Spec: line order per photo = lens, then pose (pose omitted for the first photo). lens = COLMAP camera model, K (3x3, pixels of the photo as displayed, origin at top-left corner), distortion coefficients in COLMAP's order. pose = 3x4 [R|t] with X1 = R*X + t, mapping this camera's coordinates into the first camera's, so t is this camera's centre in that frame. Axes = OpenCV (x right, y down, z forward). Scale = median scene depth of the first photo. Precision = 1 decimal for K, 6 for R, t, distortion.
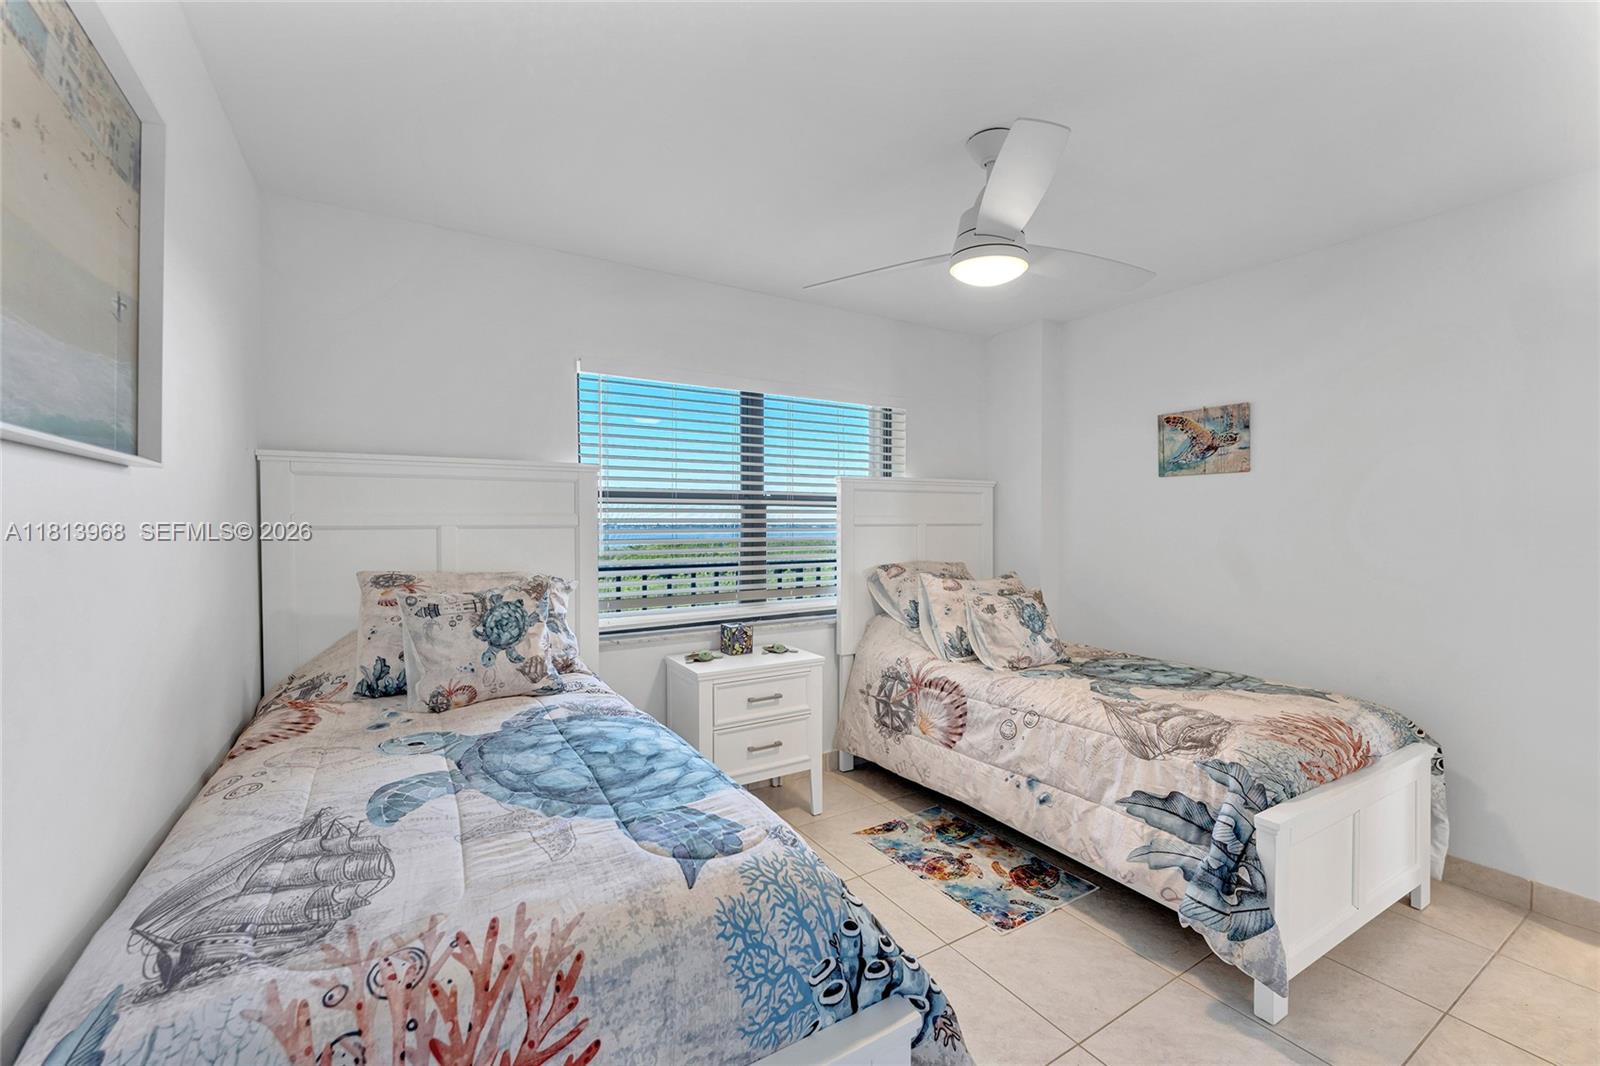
lens RADIAL K [[666.6, 0, 799.9], [0, 666.6, 534.3], [0, 0, 1]] dist [-0.000477, -0.000049]
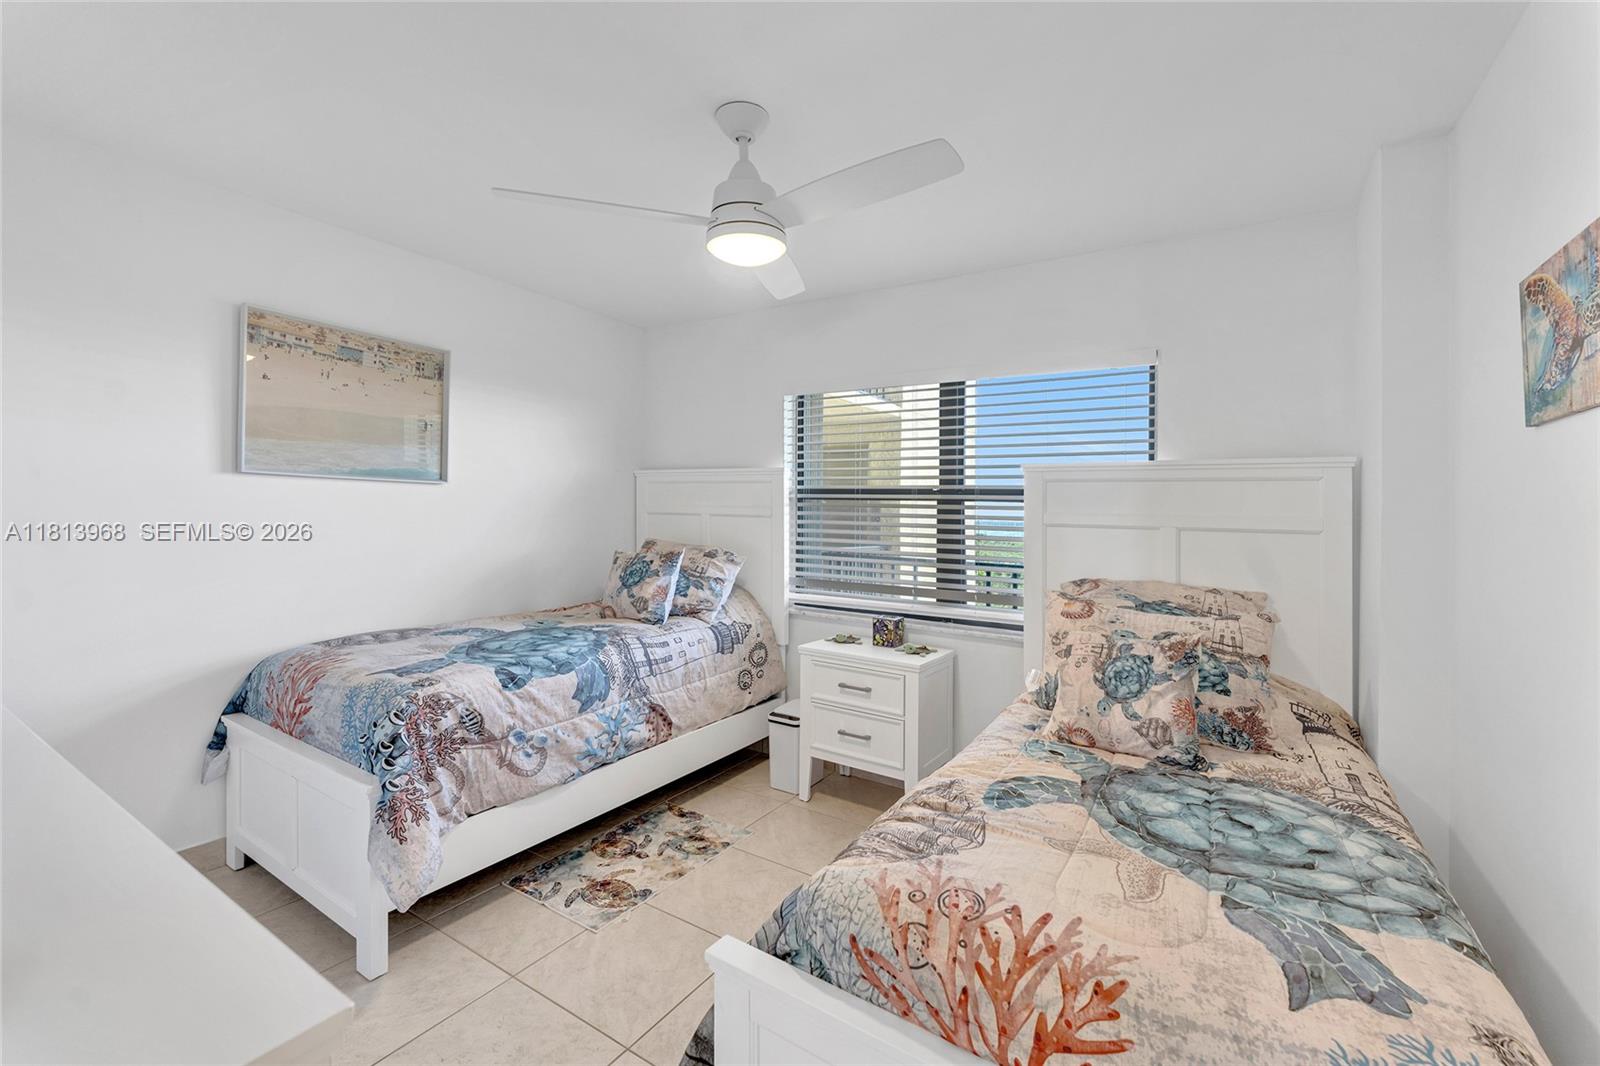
lens RADIAL K [[658.4, 0, 801.0], [0, 658.4, 539.5], [0, 0, 1]] dist [-0.016072, -0.000050]
pose [[0.434834, 0.046771, -0.899295, 0.690336], [-0.041240, 0.998637, 0.031997, -0.009181], [0.899566, 0.023174, 0.436170, 0.398492]]
